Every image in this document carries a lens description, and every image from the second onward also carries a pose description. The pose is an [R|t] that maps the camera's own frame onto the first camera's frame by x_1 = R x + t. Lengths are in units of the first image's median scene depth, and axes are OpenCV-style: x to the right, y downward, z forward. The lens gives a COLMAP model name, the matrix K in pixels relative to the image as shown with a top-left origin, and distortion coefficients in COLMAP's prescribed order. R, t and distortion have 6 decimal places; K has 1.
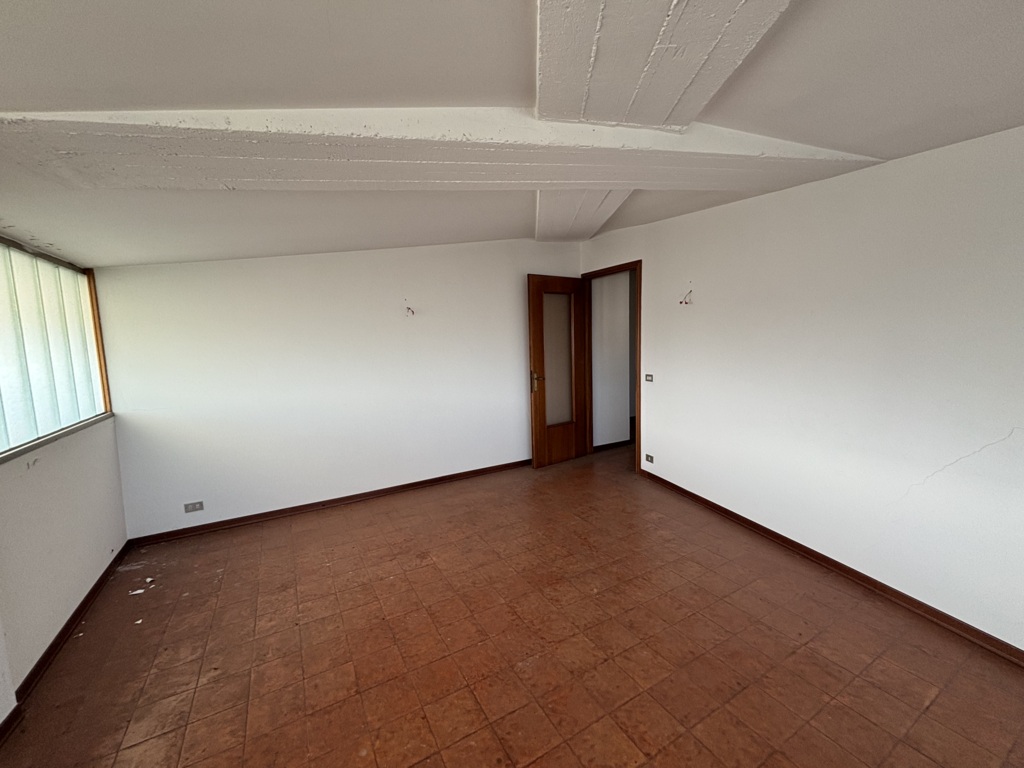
lens RADIAL K [[408.5, 0, 514.2], [0, 408.5, 380.0], [0, 0, 1]] dist [-0.016450, -0.000183]
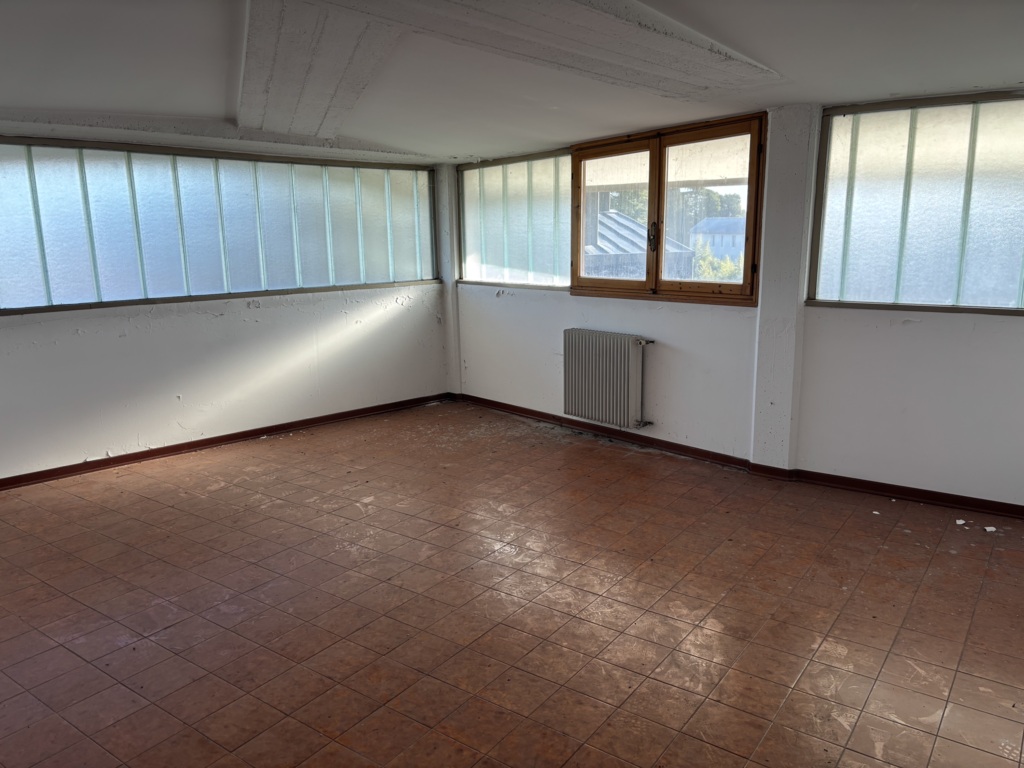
lens RADIAL K [[775.5, 0, 514.4], [0, 775.5, 390.5], [0, 0, 1]] dist [0.046573, -0.071146]
pose [[-0.909937, 0.133159, -0.392790, 0.426734], [0.002693, 0.948936, 0.315458, -0.205963], [0.414738, 0.285989, -0.863830, 1.782300]]
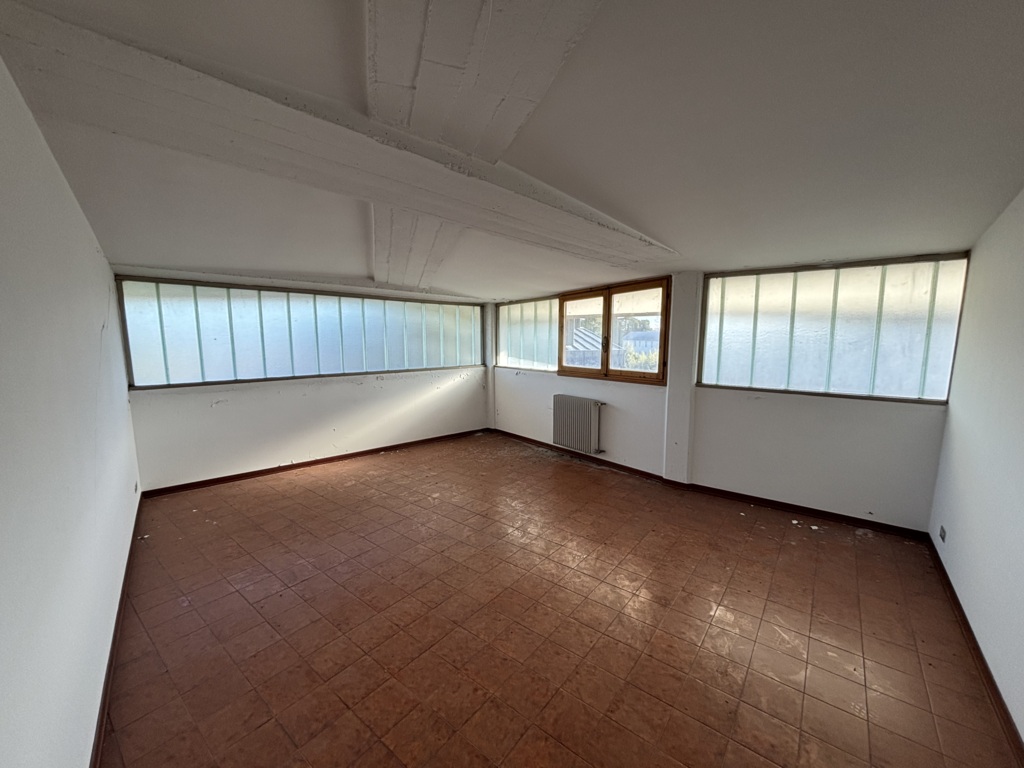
lens RADIAL K [[408.5, 0, 514.2], [0, 408.5, 380.0], [0, 0, 1]] dist [-0.016450, -0.000183]
pose [[-0.926139, 0.078002, -0.369029, 0.342060], [-0.006761, 0.974792, 0.223011, -0.199255], [0.377122, 0.209034, -0.902266, 1.641406]]
